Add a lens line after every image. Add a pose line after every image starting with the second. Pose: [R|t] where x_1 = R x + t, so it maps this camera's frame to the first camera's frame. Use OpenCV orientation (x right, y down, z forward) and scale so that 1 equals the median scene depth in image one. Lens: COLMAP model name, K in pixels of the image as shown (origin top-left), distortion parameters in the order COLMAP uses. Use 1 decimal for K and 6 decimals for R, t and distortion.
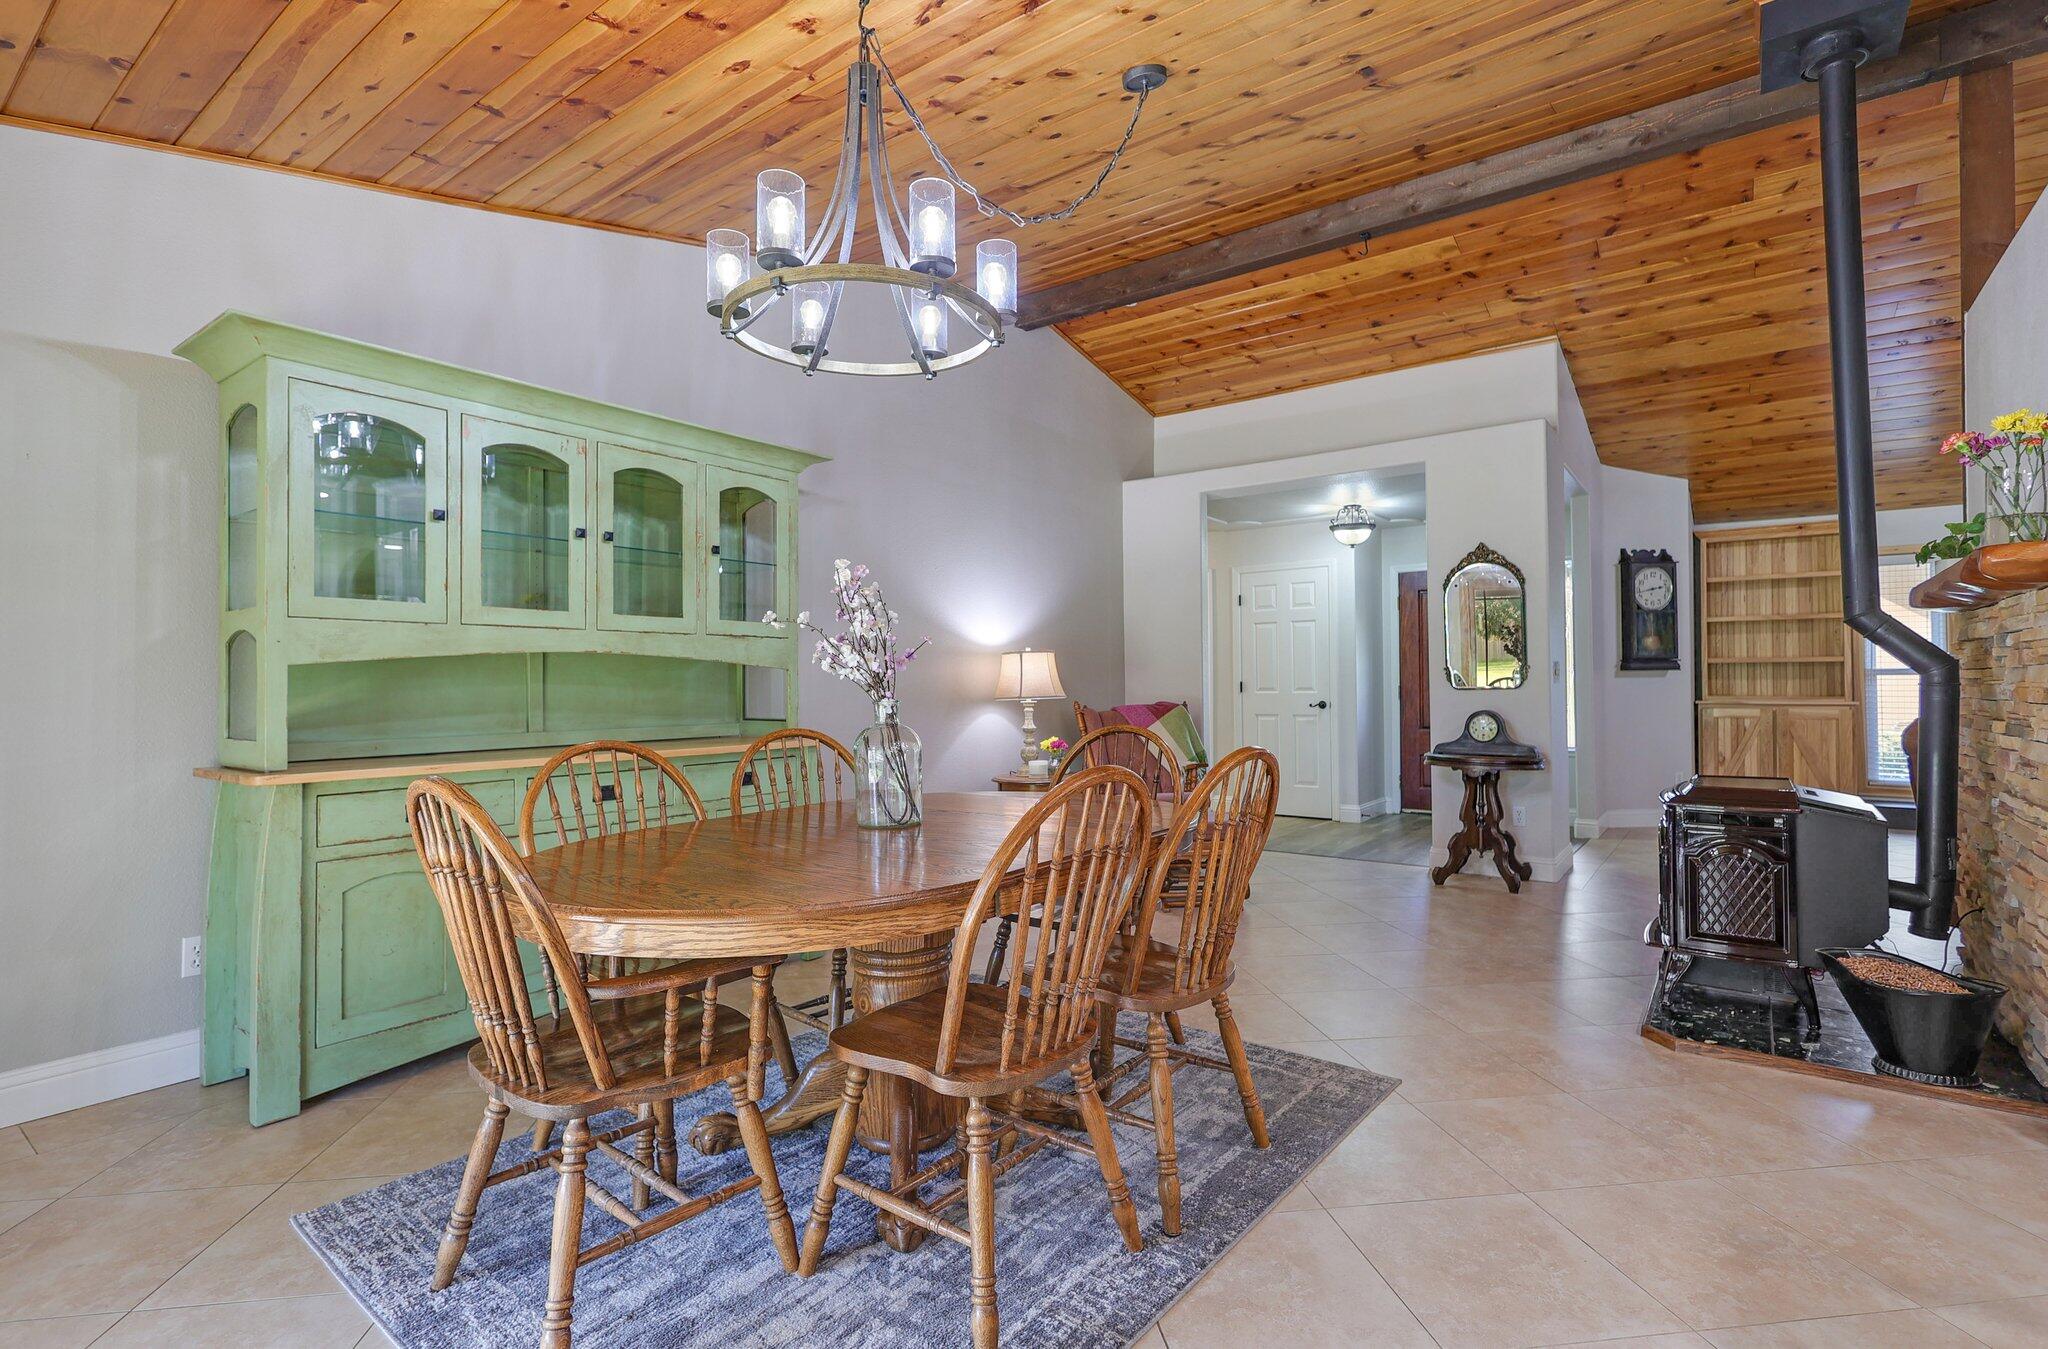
lens RADIAL K [[964.3, 0, 1008.2], [0, 964.3, 681.3], [0, 0, 1]] dist [0.002546, 0.000772]
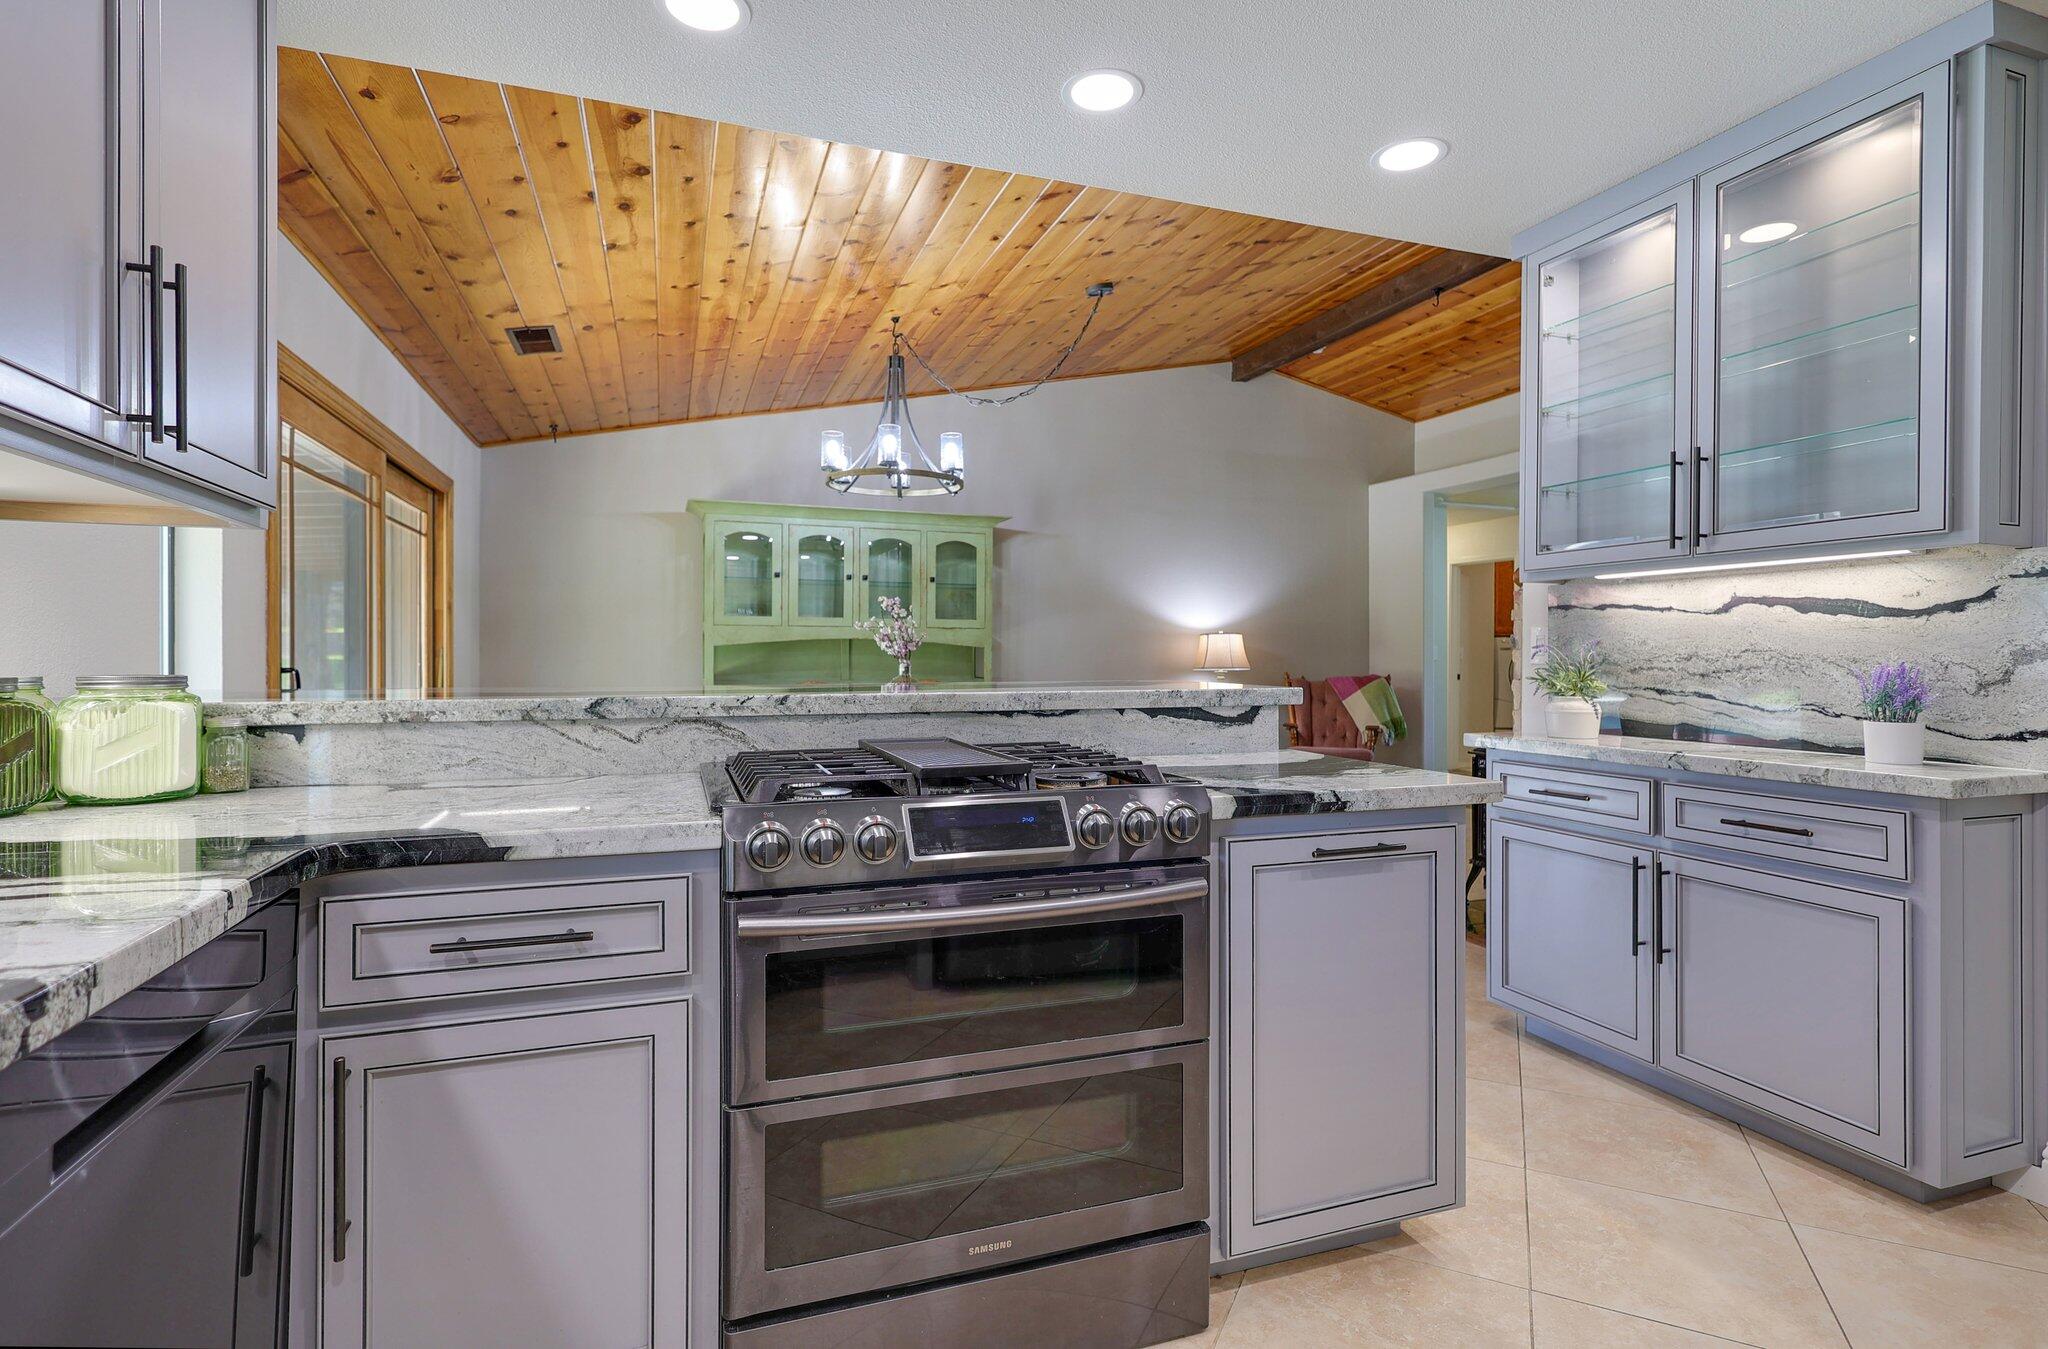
lens RADIAL K [[964.3, 0, 1030.2], [0, 964.3, 660.1], [0, 0, 1]] dist [0.002546, 0.000772]
pose [[0.851651, 0.011026, -0.523994, 0.400855], [-0.010053, 0.999938, 0.004703, -0.000667], [0.524013, 0.001262, 0.851709, -0.203294]]
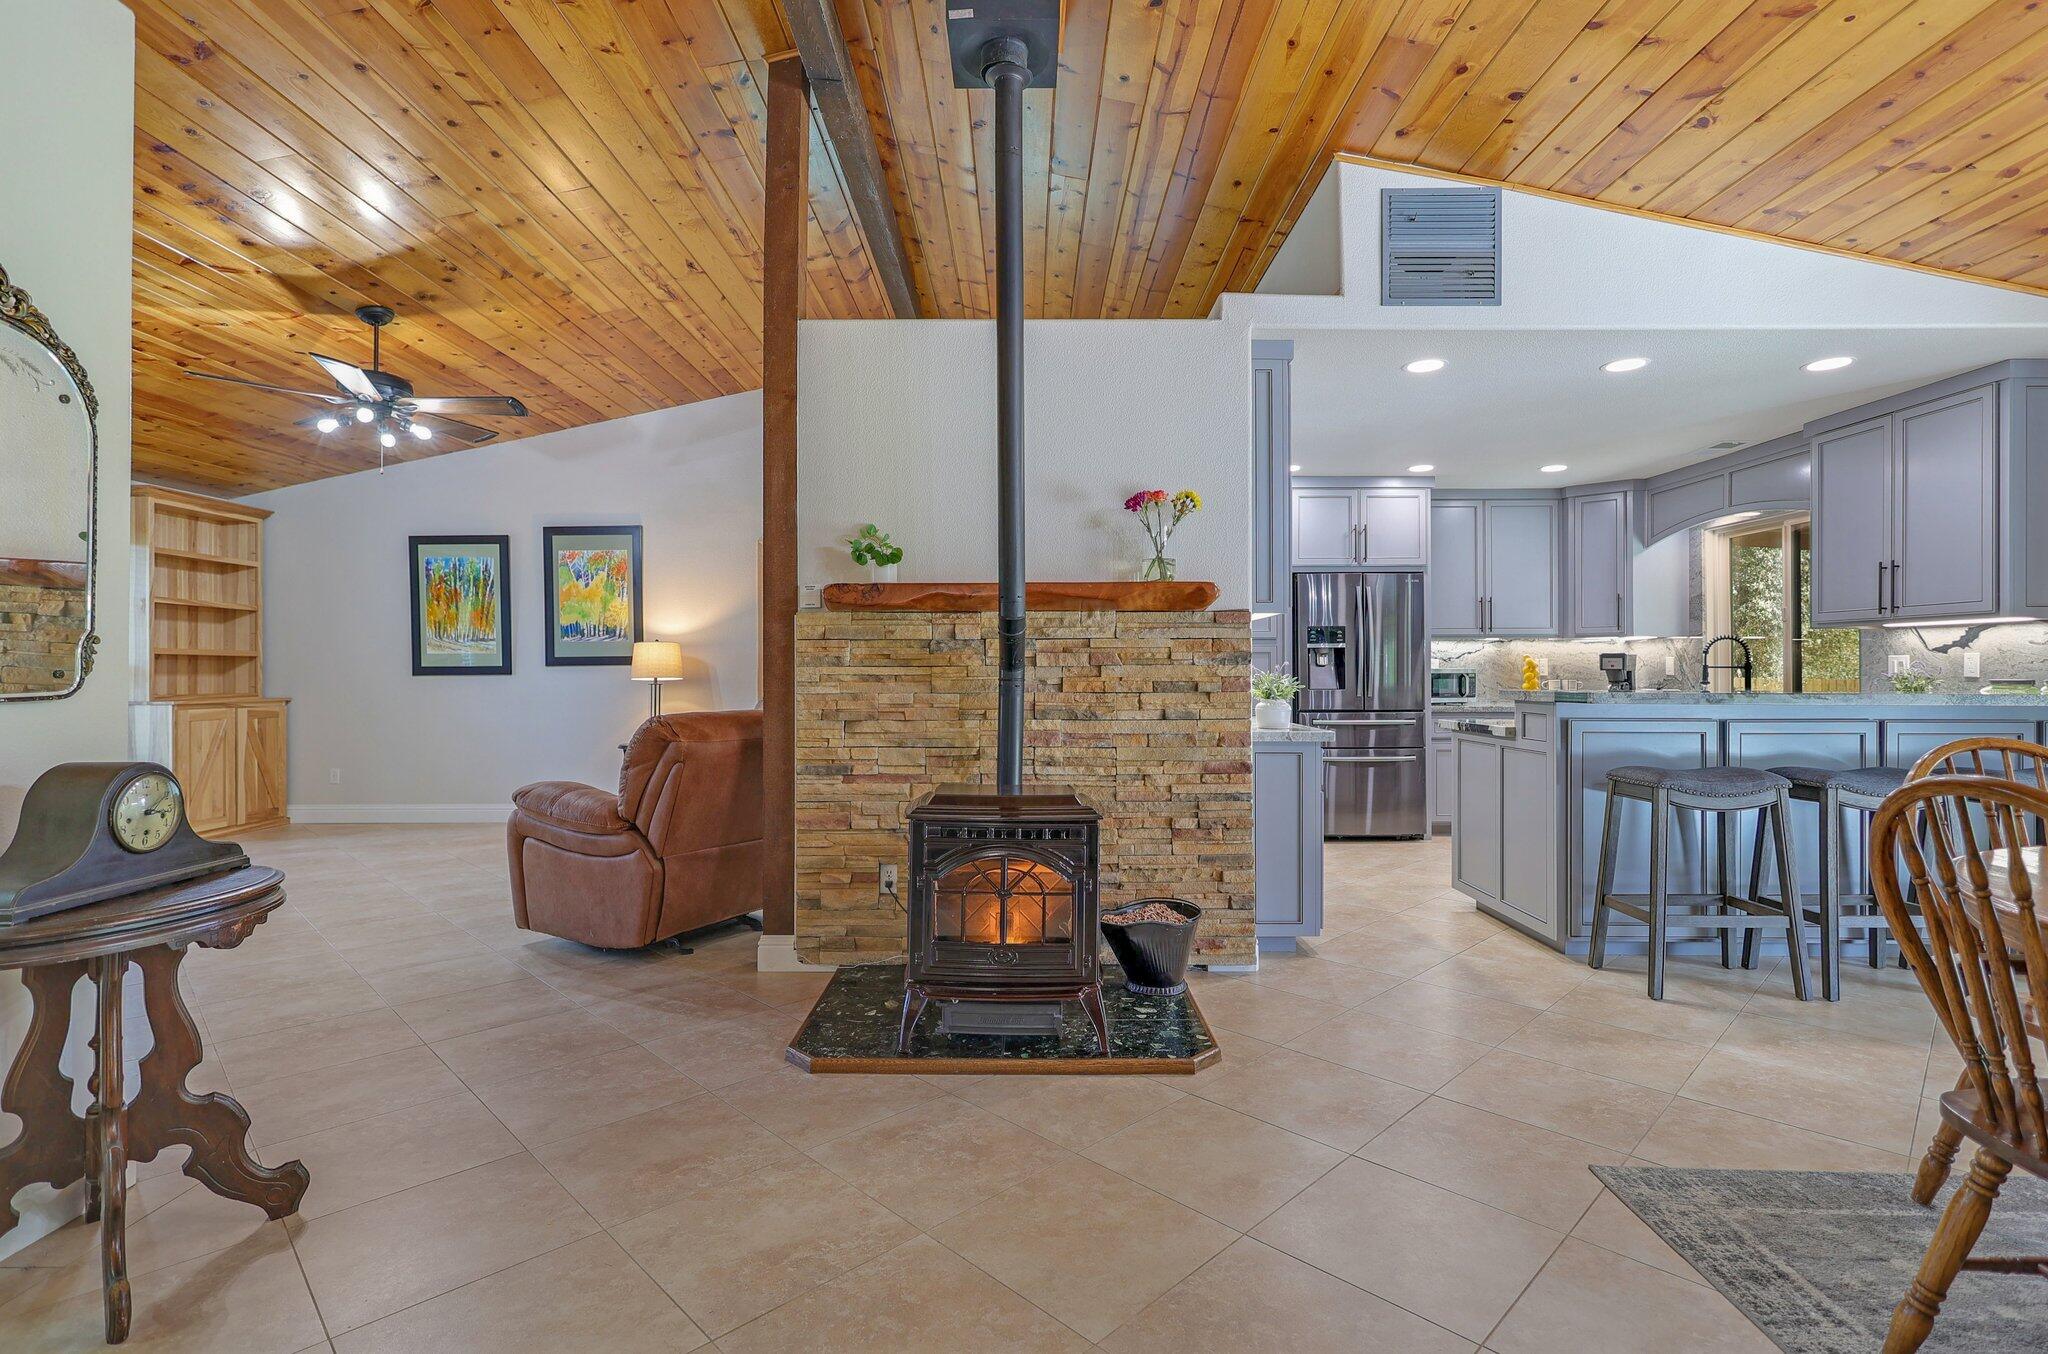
lens RADIAL K [[964.3, 0, 1015.5], [0, 964.3, 670.7], [0, 0, 1]] dist [0.002546, 0.000772]
pose [[-0.606269, 0.005759, 0.795239, 0.020248], [0.003642, 0.999983, -0.004465, -0.000036], [-0.795251, 0.000189, -0.606280, 0.730567]]
